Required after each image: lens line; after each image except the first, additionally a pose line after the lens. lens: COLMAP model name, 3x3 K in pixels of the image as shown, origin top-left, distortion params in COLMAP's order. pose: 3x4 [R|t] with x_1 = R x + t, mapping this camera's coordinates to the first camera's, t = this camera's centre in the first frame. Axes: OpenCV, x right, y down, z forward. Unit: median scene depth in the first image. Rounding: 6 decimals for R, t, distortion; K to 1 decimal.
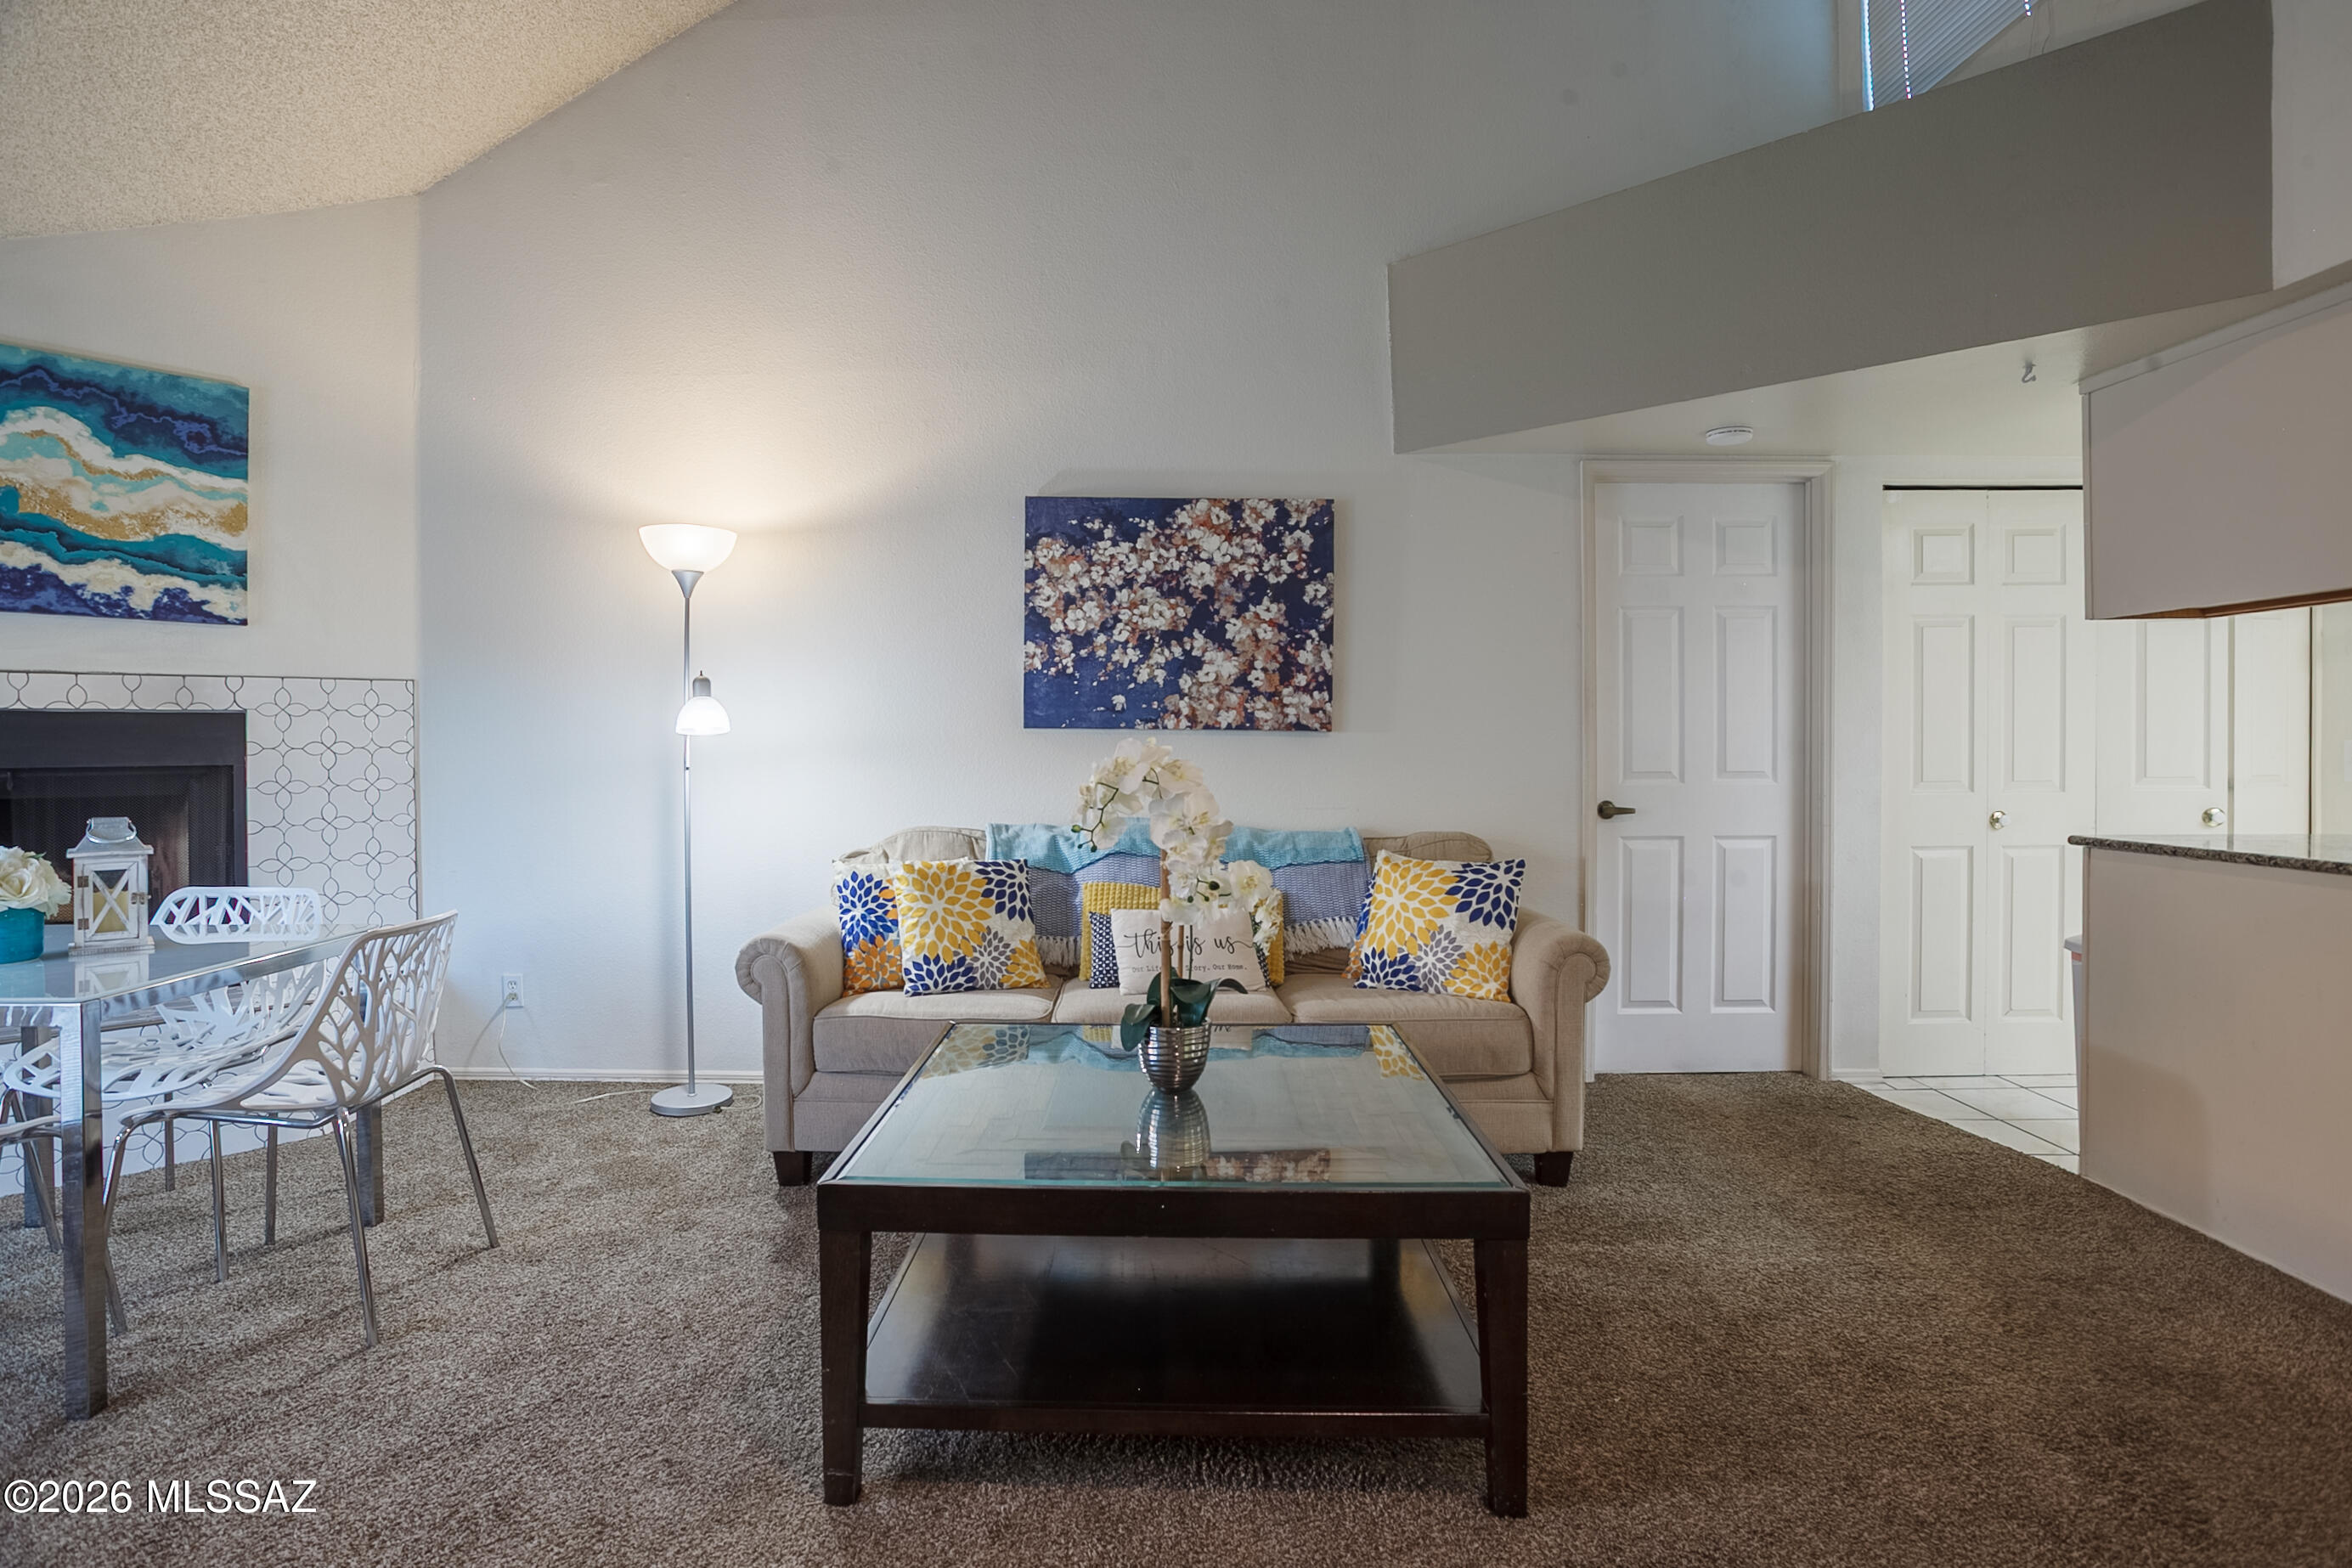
lens RADIAL K [[1184.7, 0, 1138.2], [0, 1184.7, 757.8], [0, 0, 1]] dist [-0.069692, 0.032226]
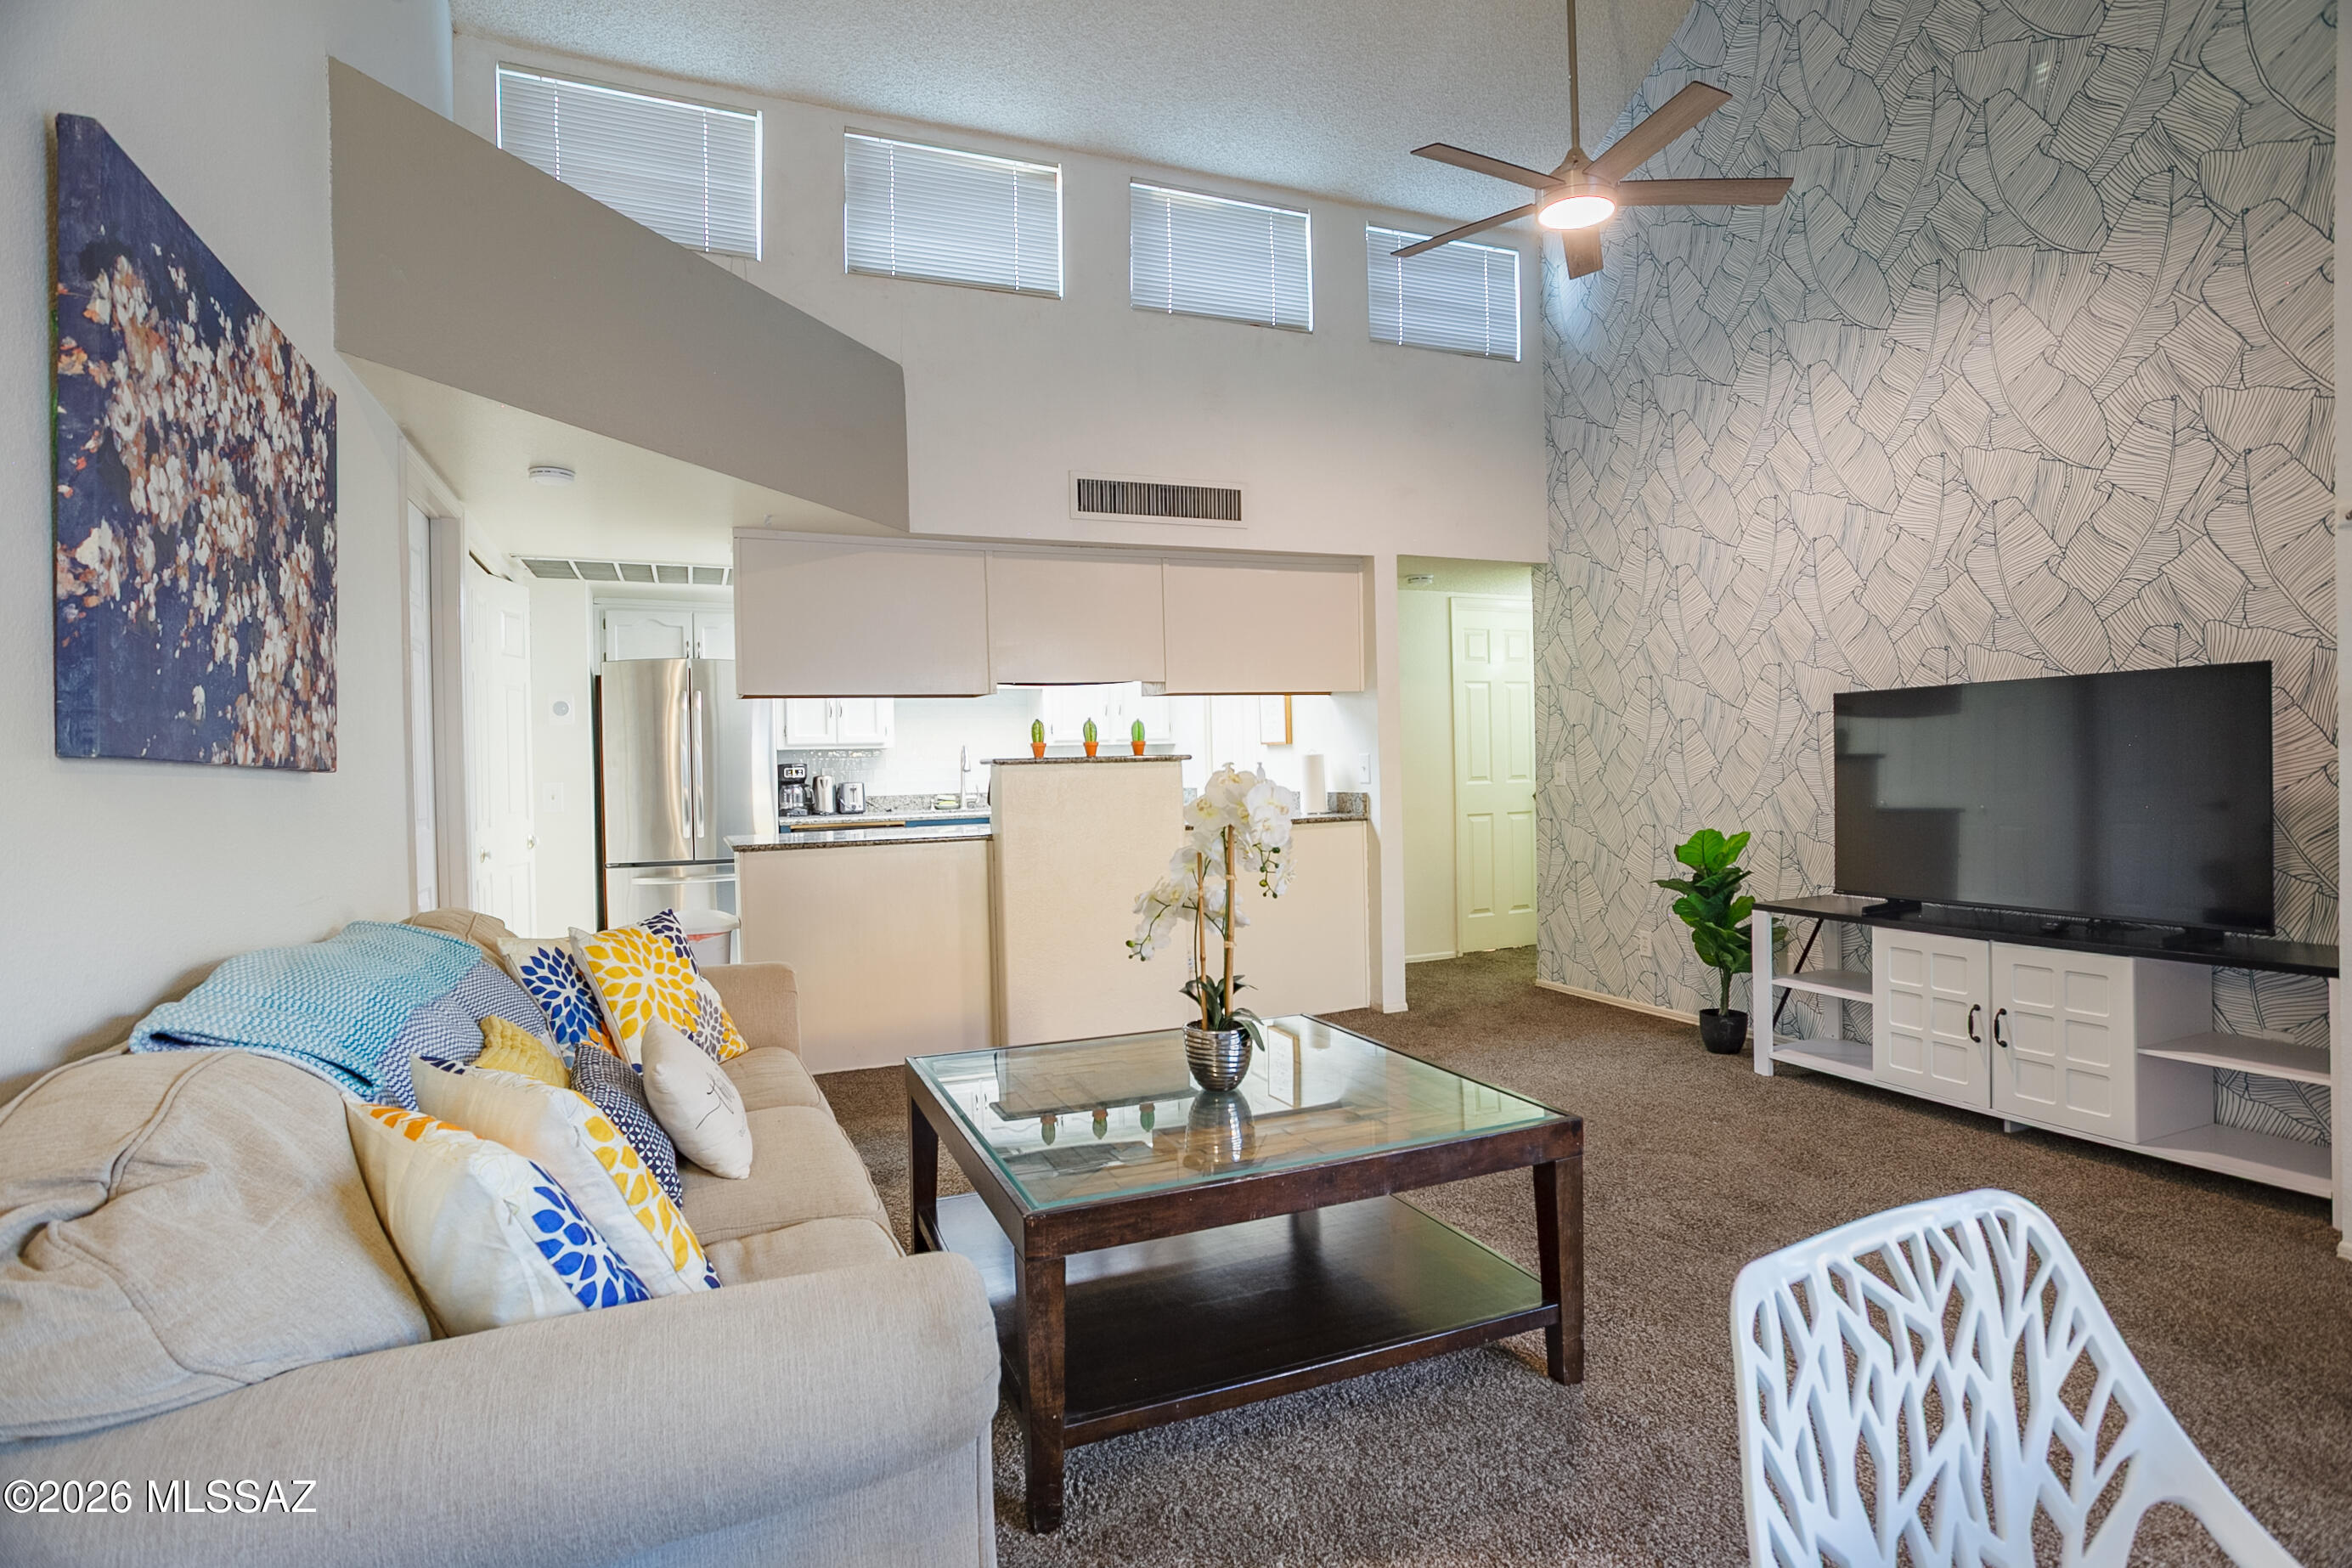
lens RADIAL K [[1154.2, 0, 1158.4], [0, 1154.2, 783.7], [0, 0, 1]] dist [-0.059384, 0.024782]
pose [[-0.398577, -0.001356, 0.917134, -0.542454], [0.035918, 0.999209, 0.017087, -0.010955], [-0.916431, 0.039752, -0.398213, 0.845472]]
